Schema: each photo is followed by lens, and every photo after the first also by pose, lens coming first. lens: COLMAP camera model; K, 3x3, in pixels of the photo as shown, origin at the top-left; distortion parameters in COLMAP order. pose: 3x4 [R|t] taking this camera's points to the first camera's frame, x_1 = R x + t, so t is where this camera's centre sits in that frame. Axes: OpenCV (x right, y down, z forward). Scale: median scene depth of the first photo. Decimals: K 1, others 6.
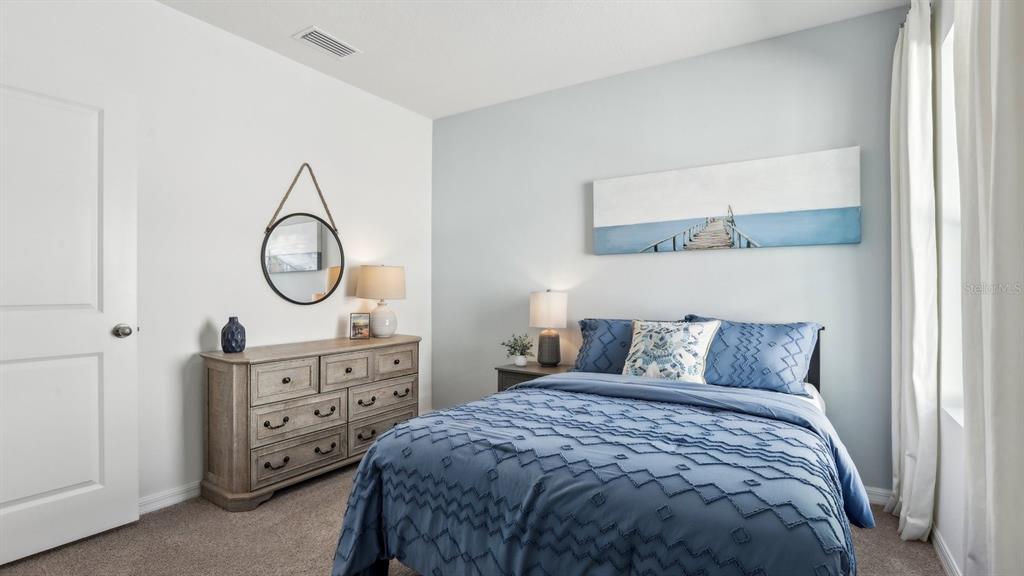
lens RADIAL K [[499.8, 0, 512.0], [0, 499.8, 288.0], [0, 0, 1]] dist [-0.002852, -0.000121]
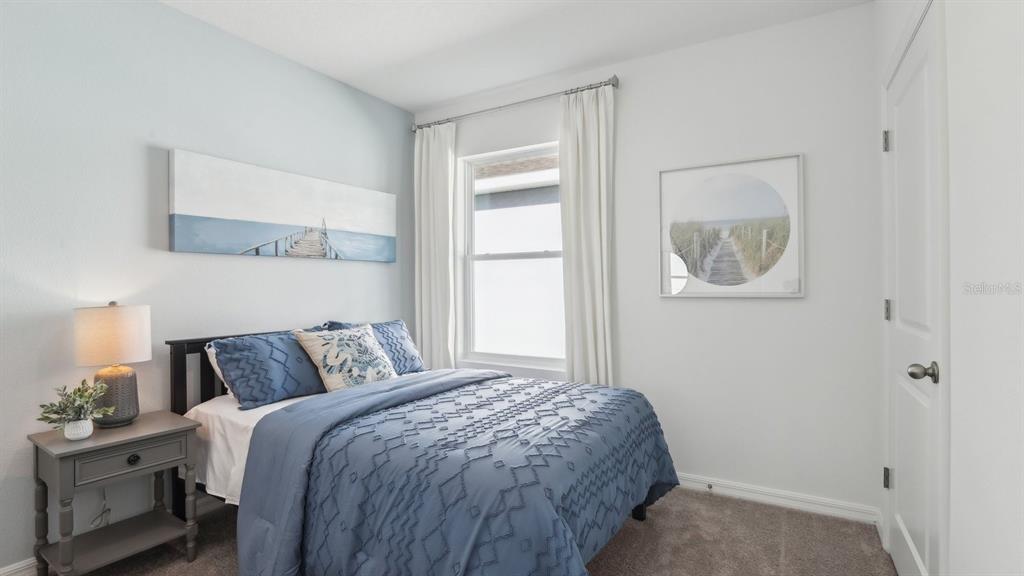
lens RADIAL K [[499.8, 0, 512.0], [0, 499.8, 288.0], [0, 0, 1]] dist [-0.002852, -0.000121]
pose [[-0.028418, -0.000411, 0.999596, -0.652121], [0.006712, 0.999977, 0.000602, -0.013506], [-0.999574, 0.006727, -0.028415, 0.620883]]
